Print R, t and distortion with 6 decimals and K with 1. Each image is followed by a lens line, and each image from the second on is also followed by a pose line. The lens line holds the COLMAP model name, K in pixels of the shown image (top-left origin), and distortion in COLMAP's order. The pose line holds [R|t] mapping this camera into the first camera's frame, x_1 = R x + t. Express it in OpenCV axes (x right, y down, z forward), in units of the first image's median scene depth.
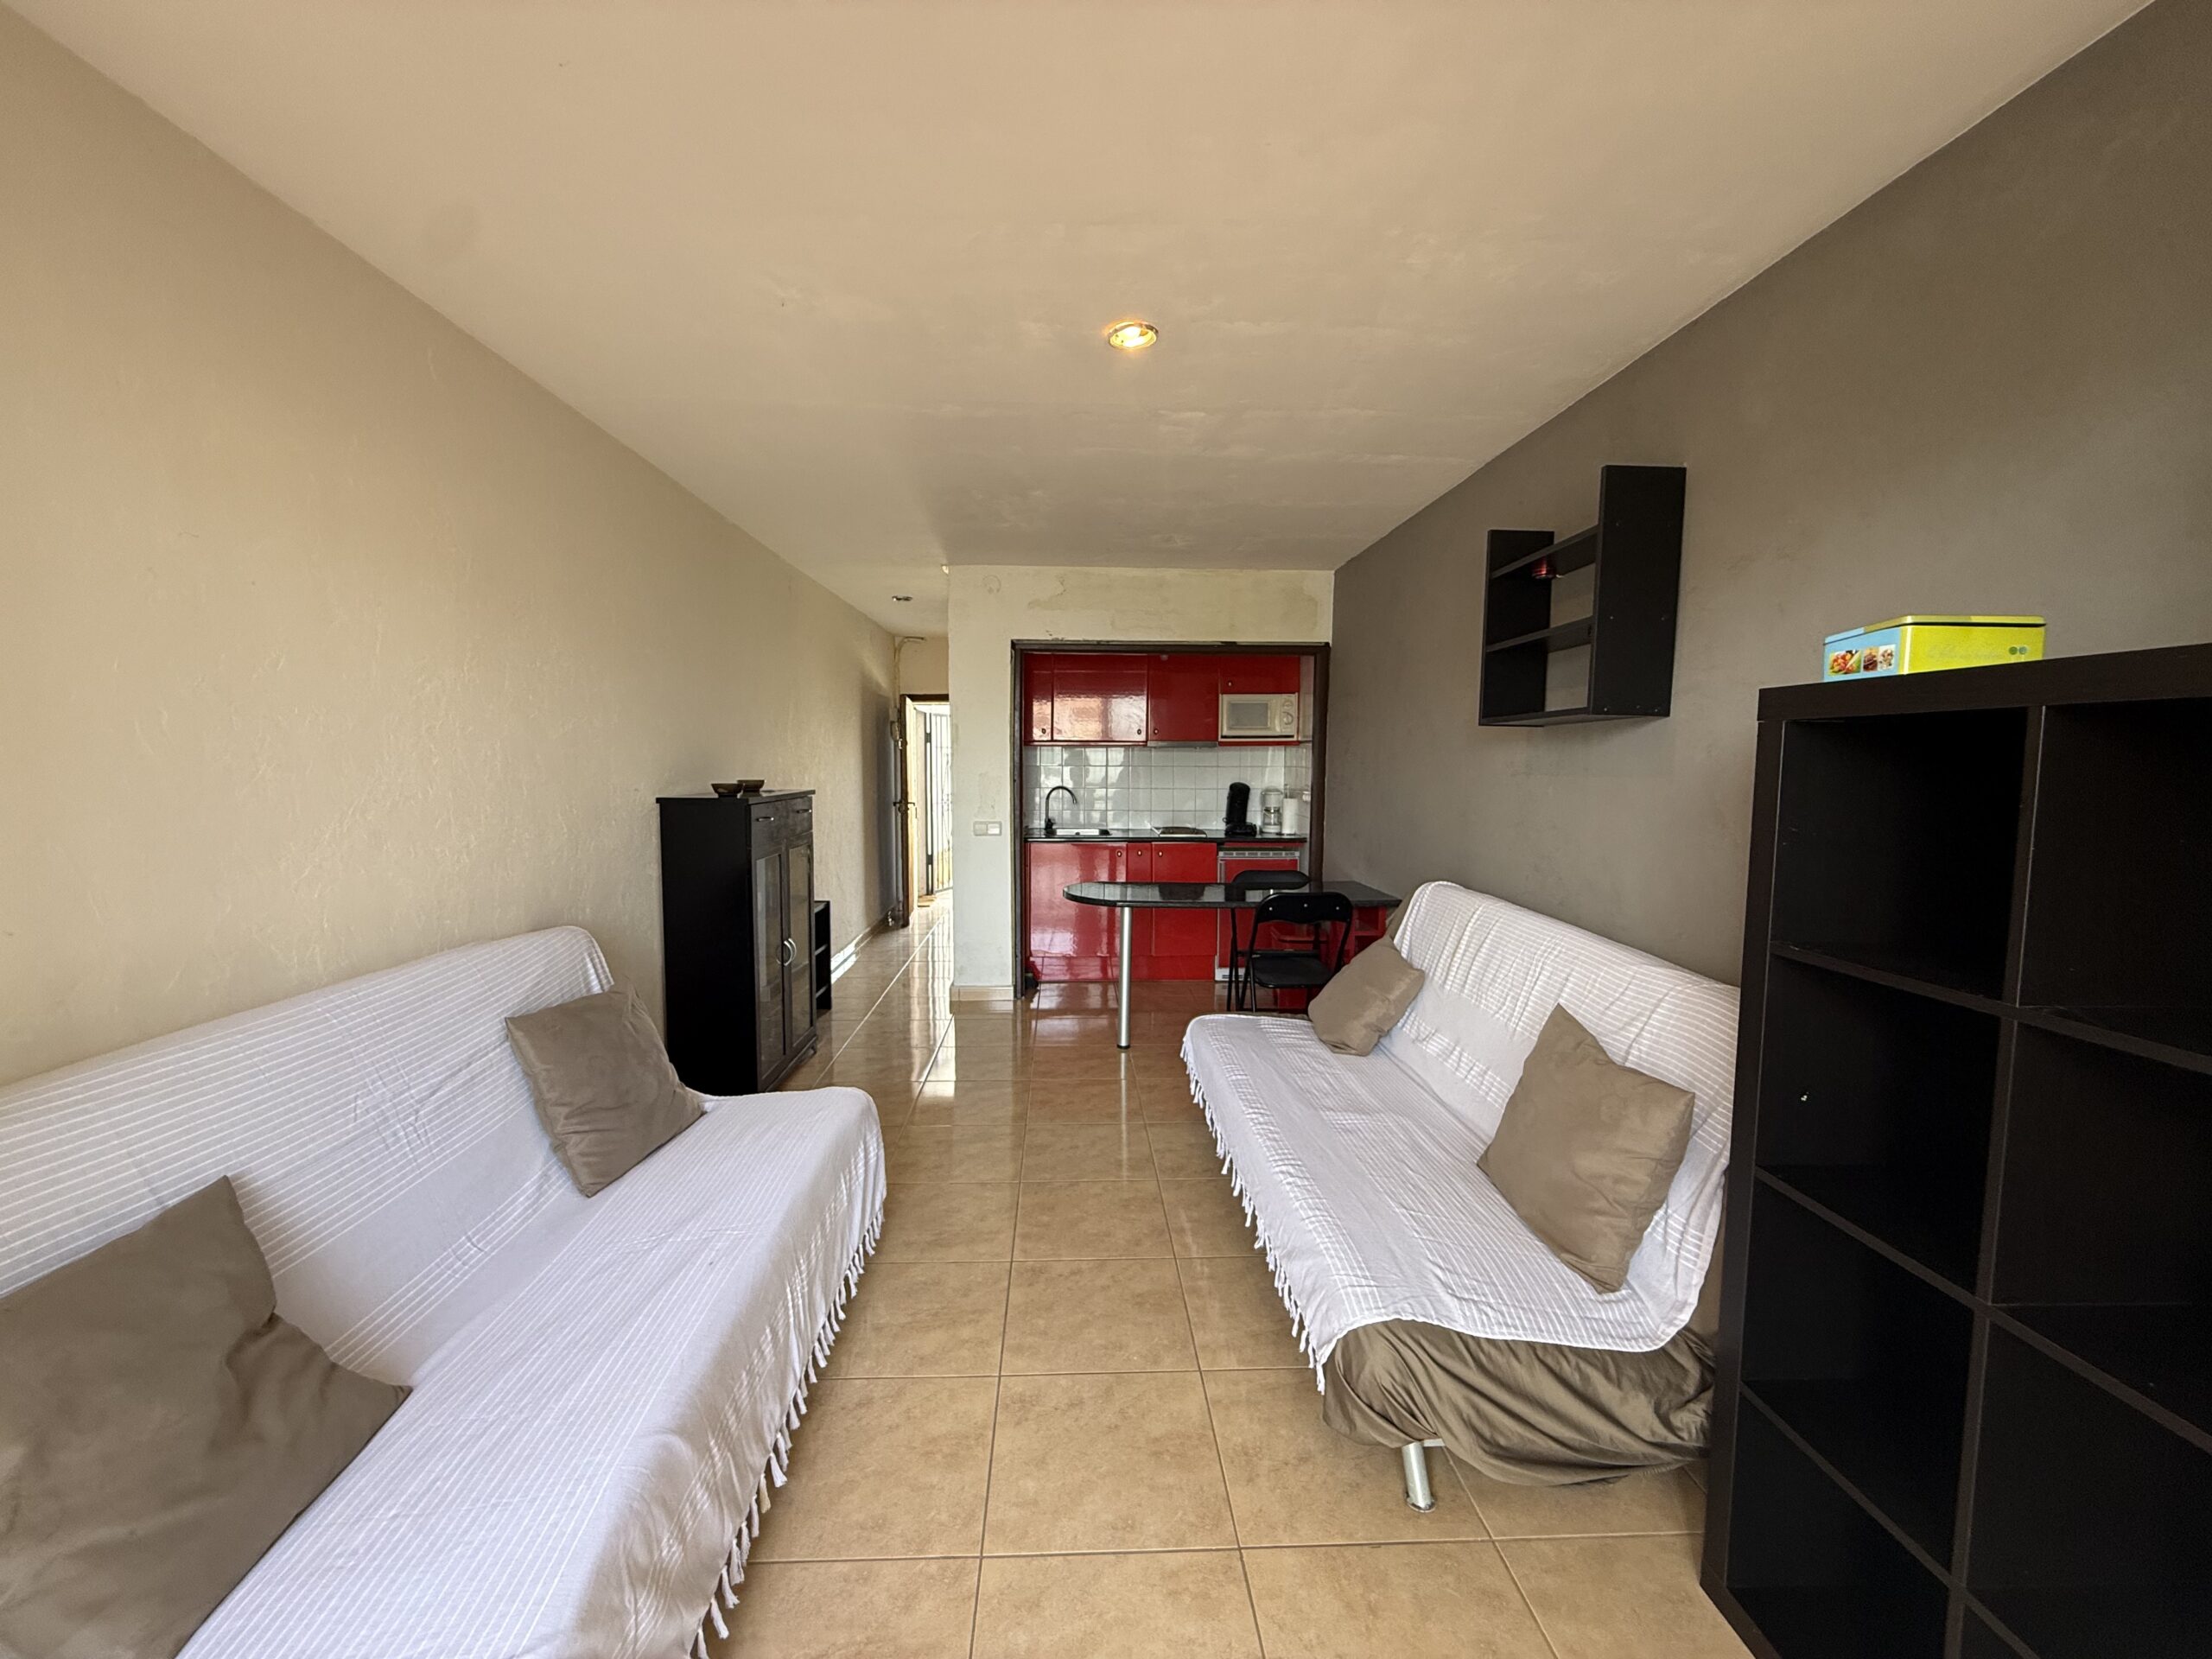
lens RADIAL K [[884.6, 0, 1102.7], [0, 884.6, 830.0], [0, 0, 1]] dist [0.000771, 0.000691]
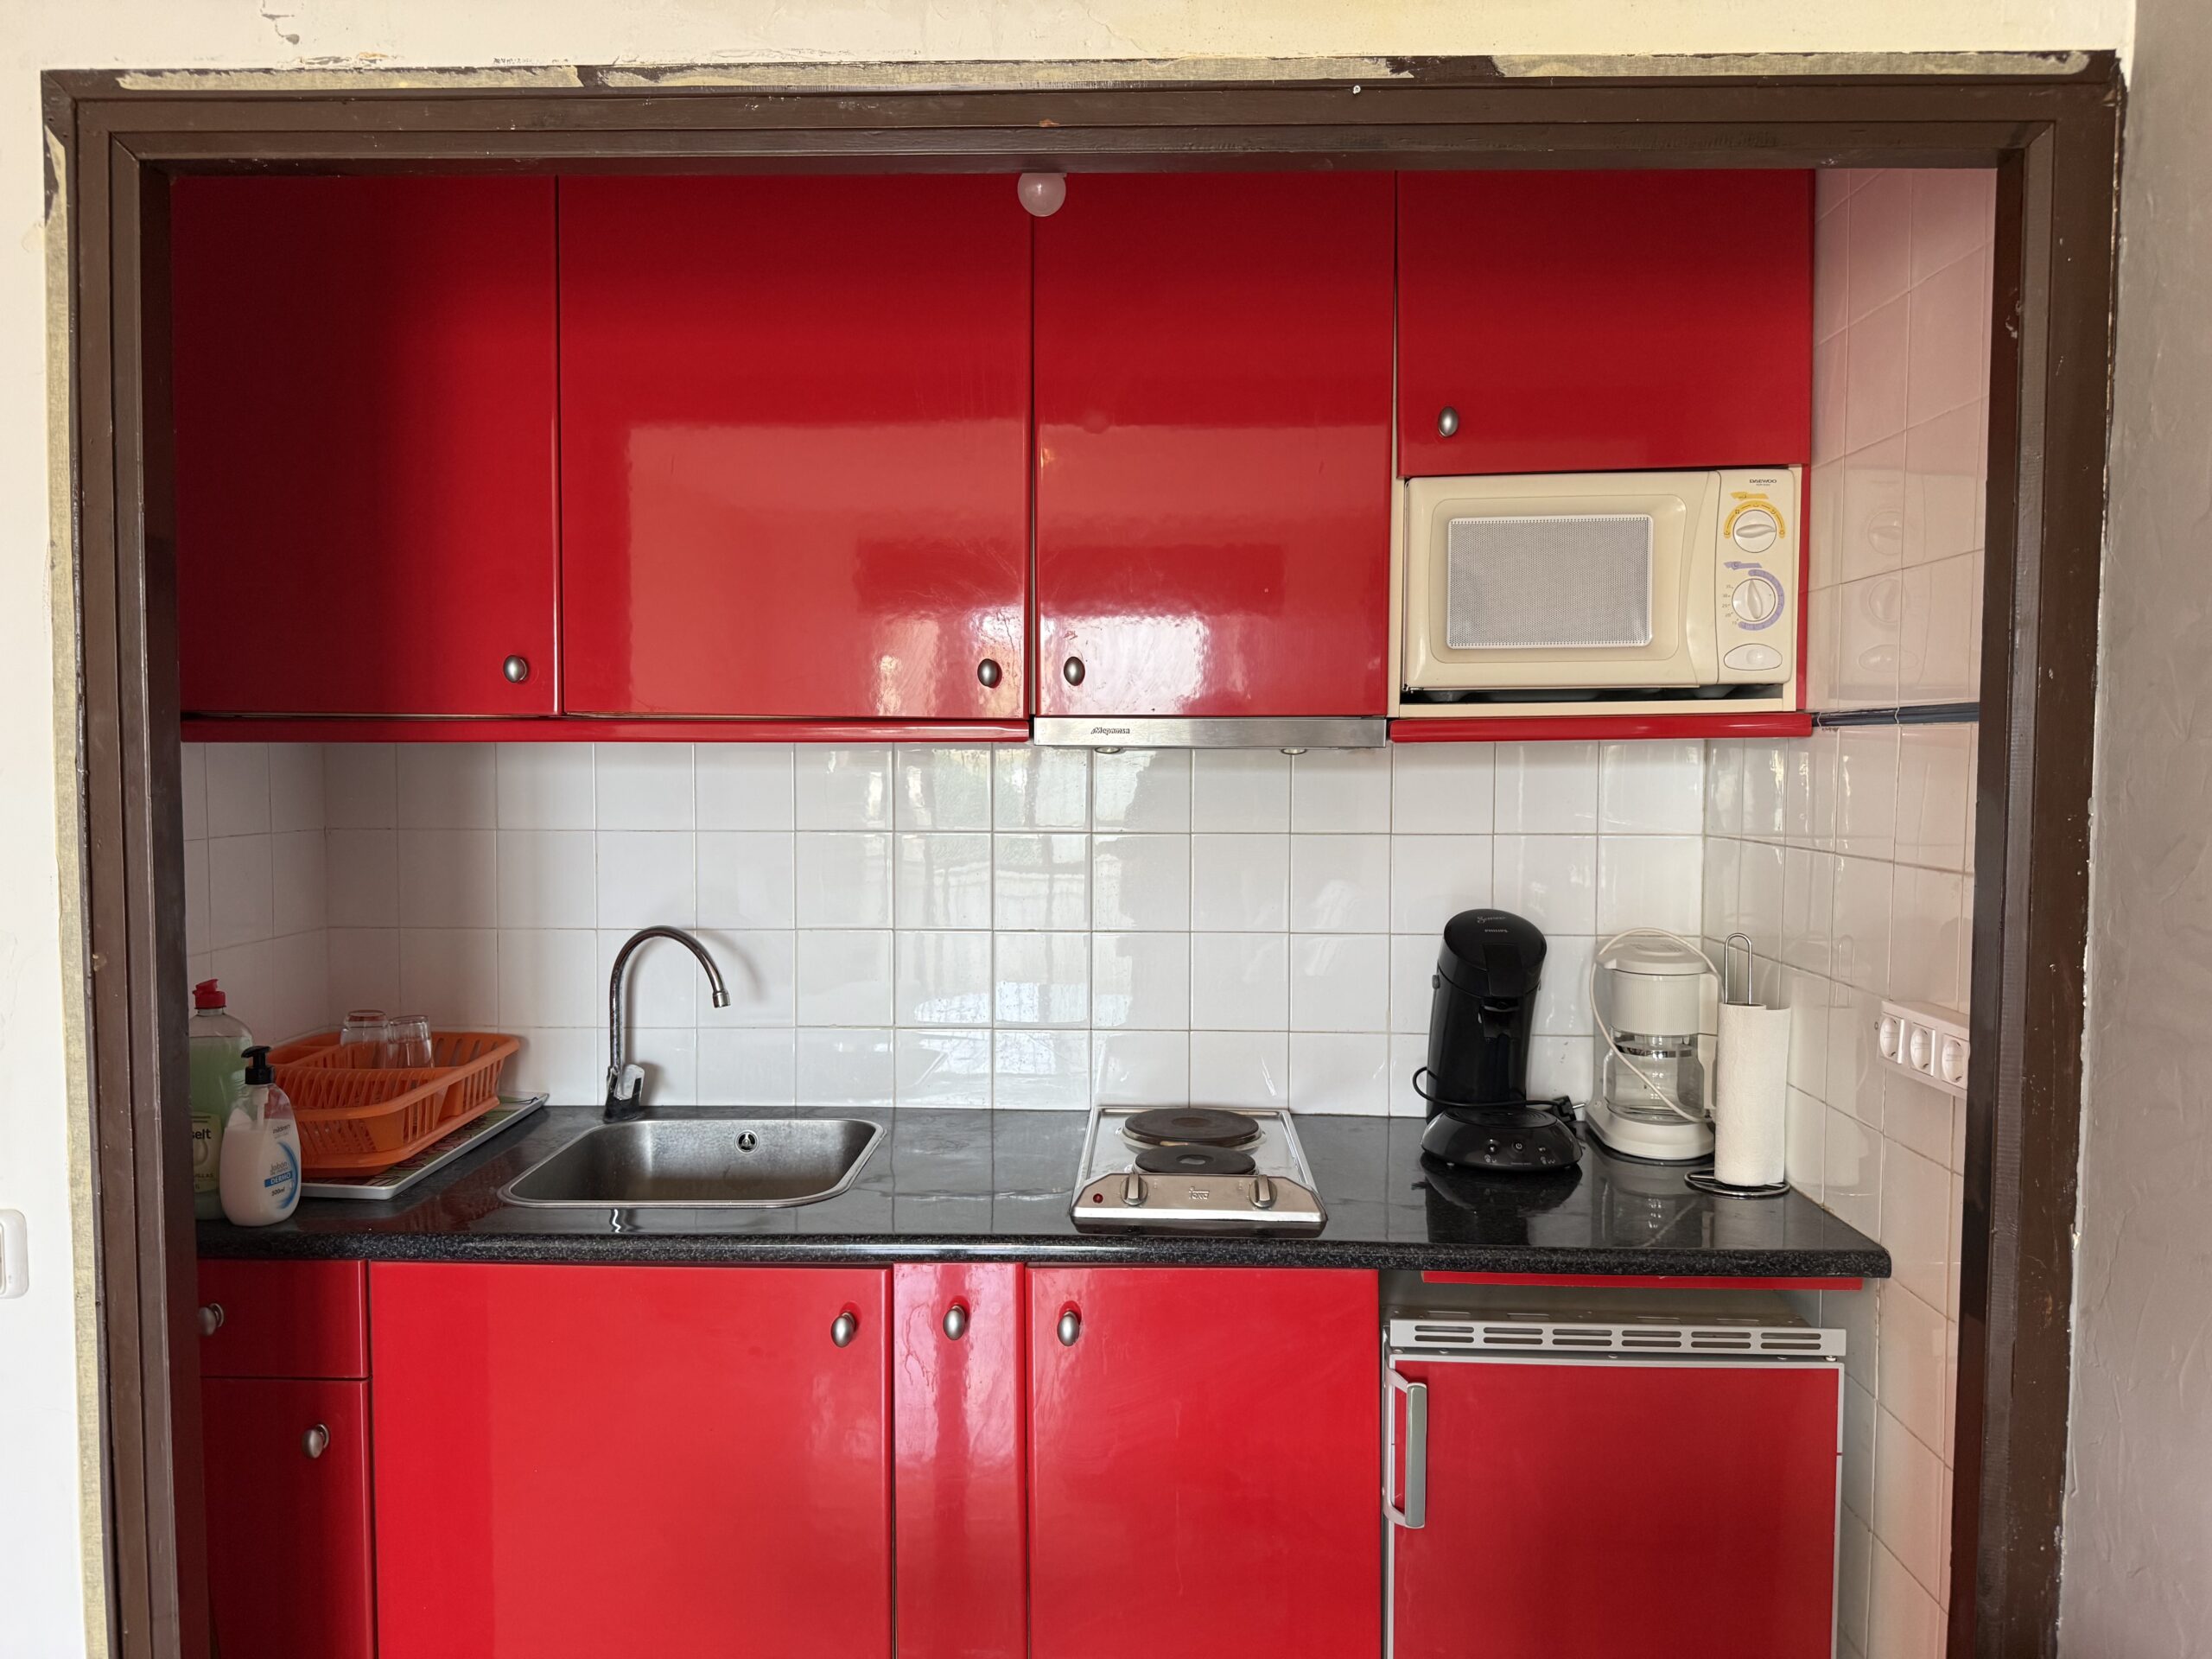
lens RADIAL K [[1577.0, 0, 1123.6], [0, 1577.0, 827.1], [0, 0, 1]] dist [0.090607, -0.119445]
pose [[0.998184, 0.002637, -0.060173, 0.179458], [-0.004770, 0.999364, -0.035340, -0.120103], [0.060042, 0.035563, 0.997562, 1.242026]]
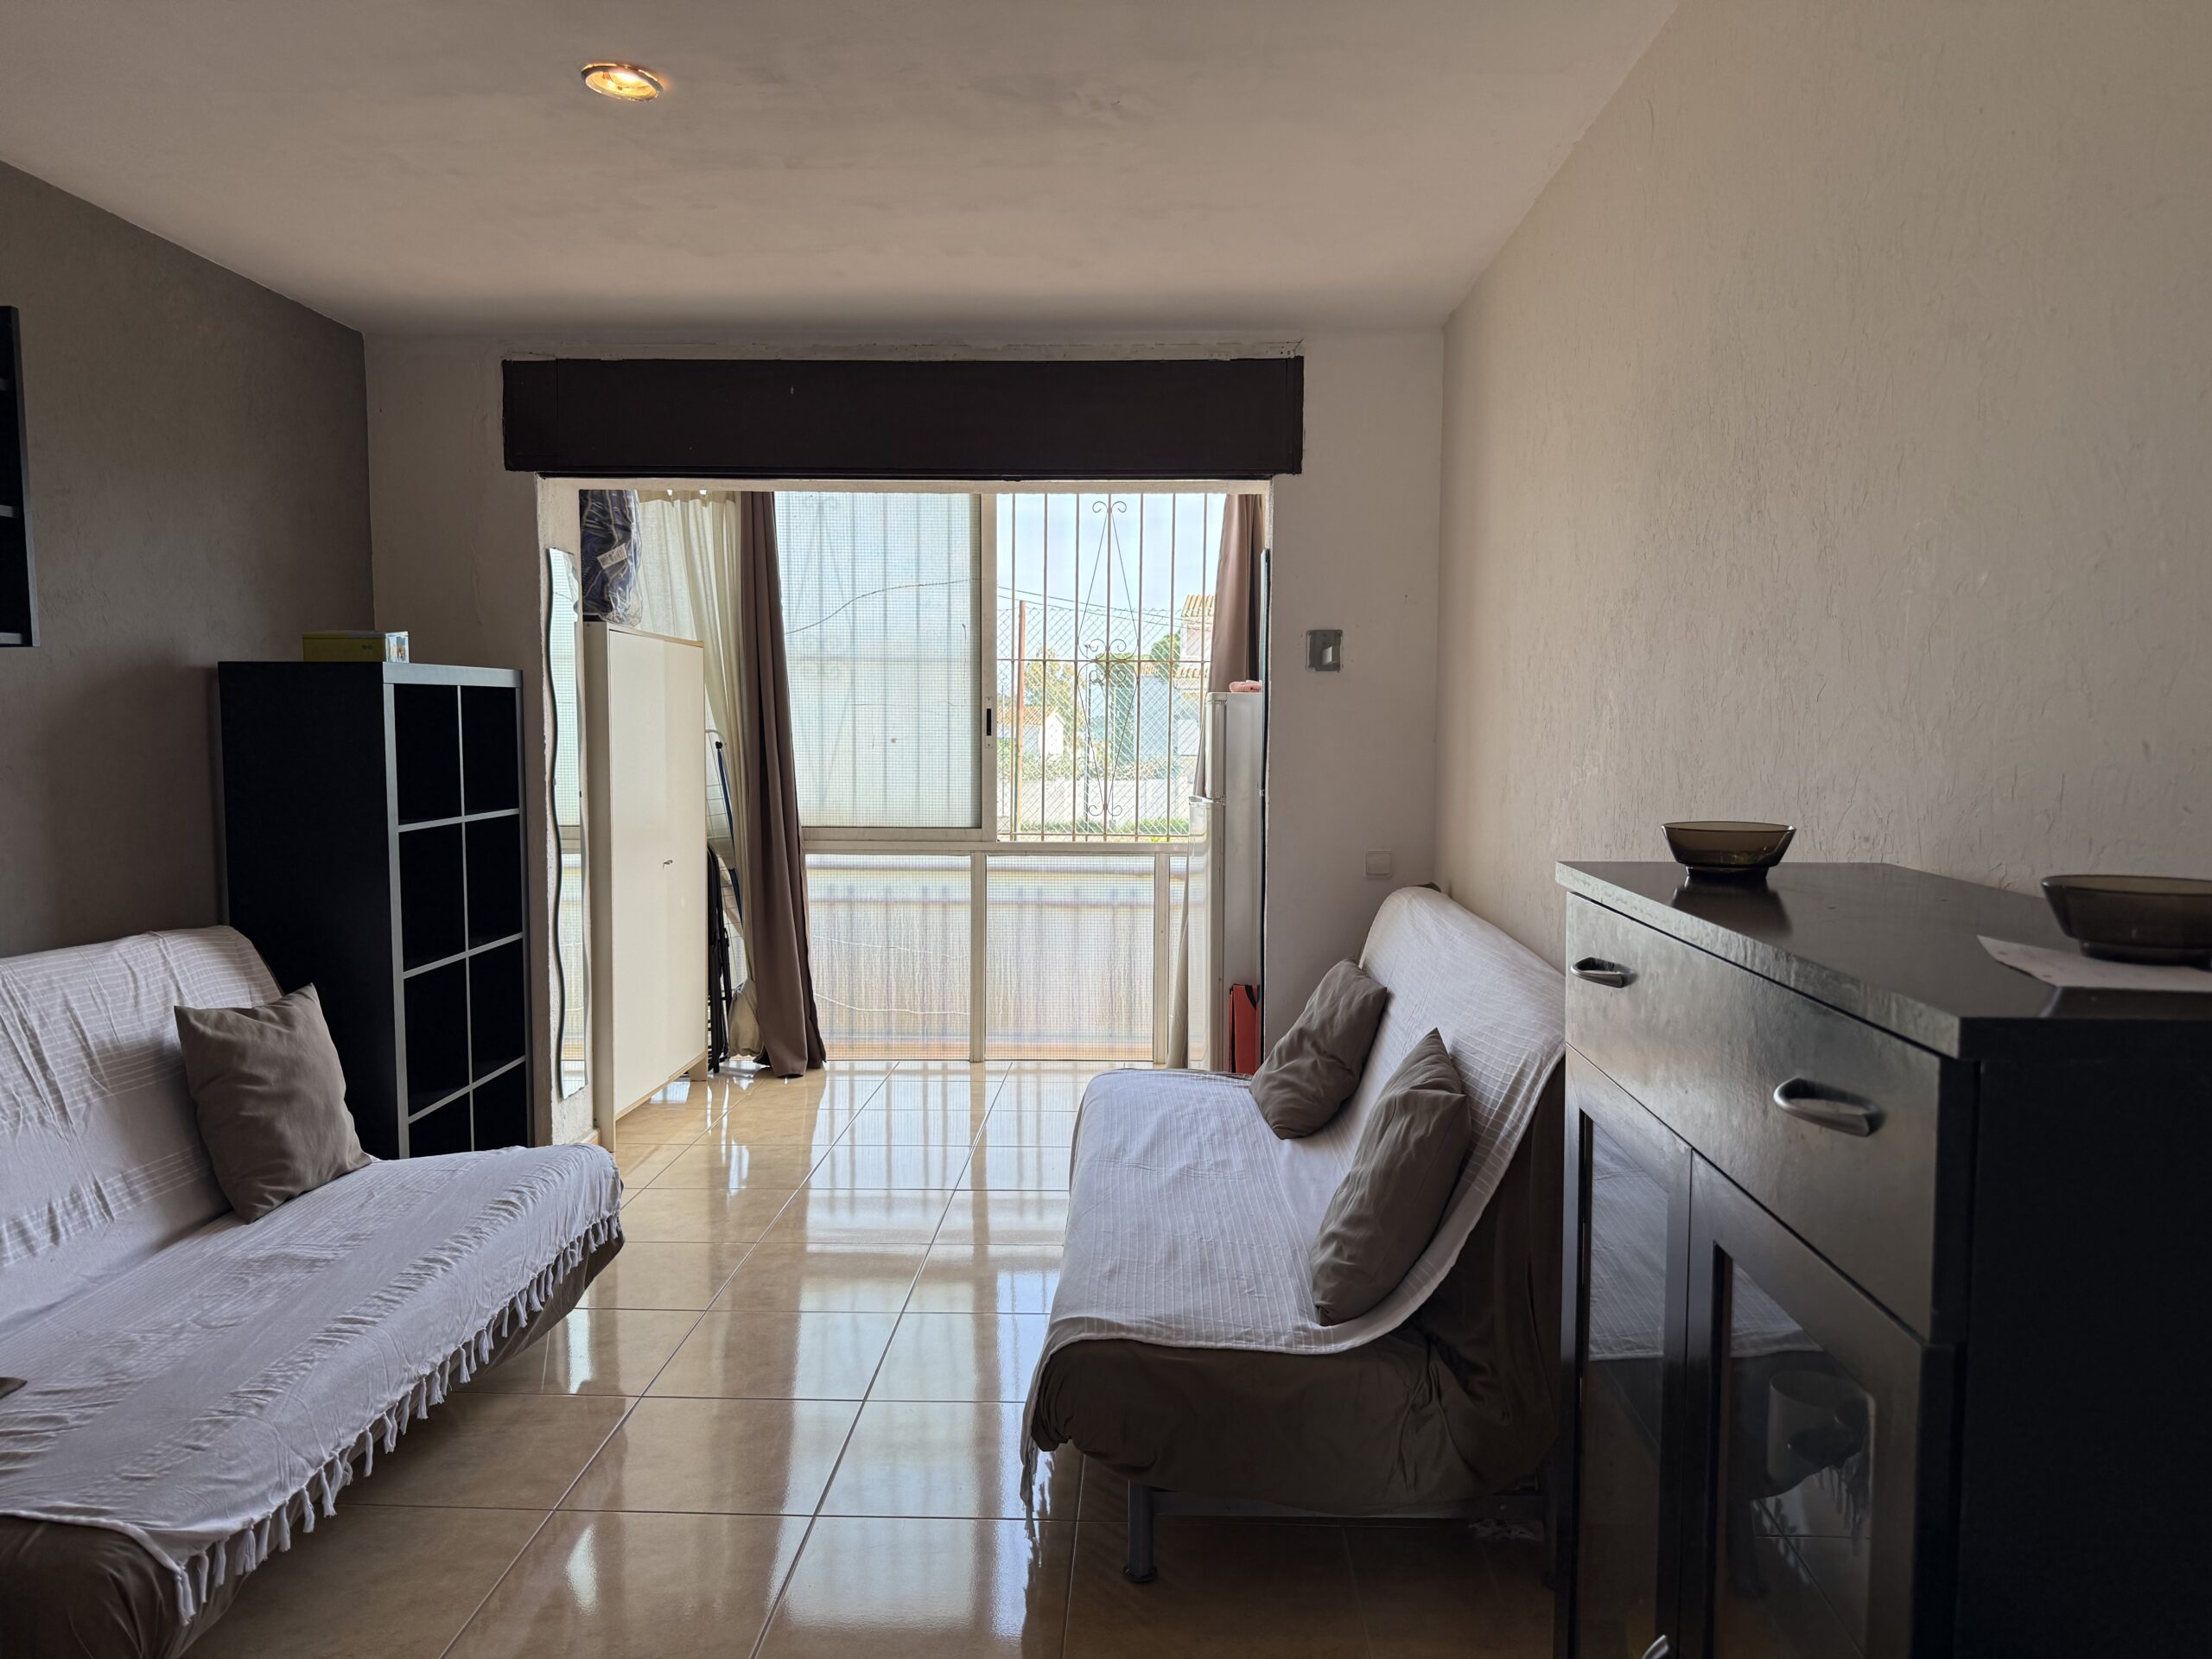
lens RADIAL K [[1559.0, 0, 1113.2], [0, 1559.0, 836.2], [0, 0, 1]] dist [0.048504, -0.061031]
pose [[-0.997149, -0.014394, 0.074073, -0.326036], [-0.002333, 0.987049, 0.160399, -0.140076], [-0.075422, 0.159769, -0.984269, 1.681957]]
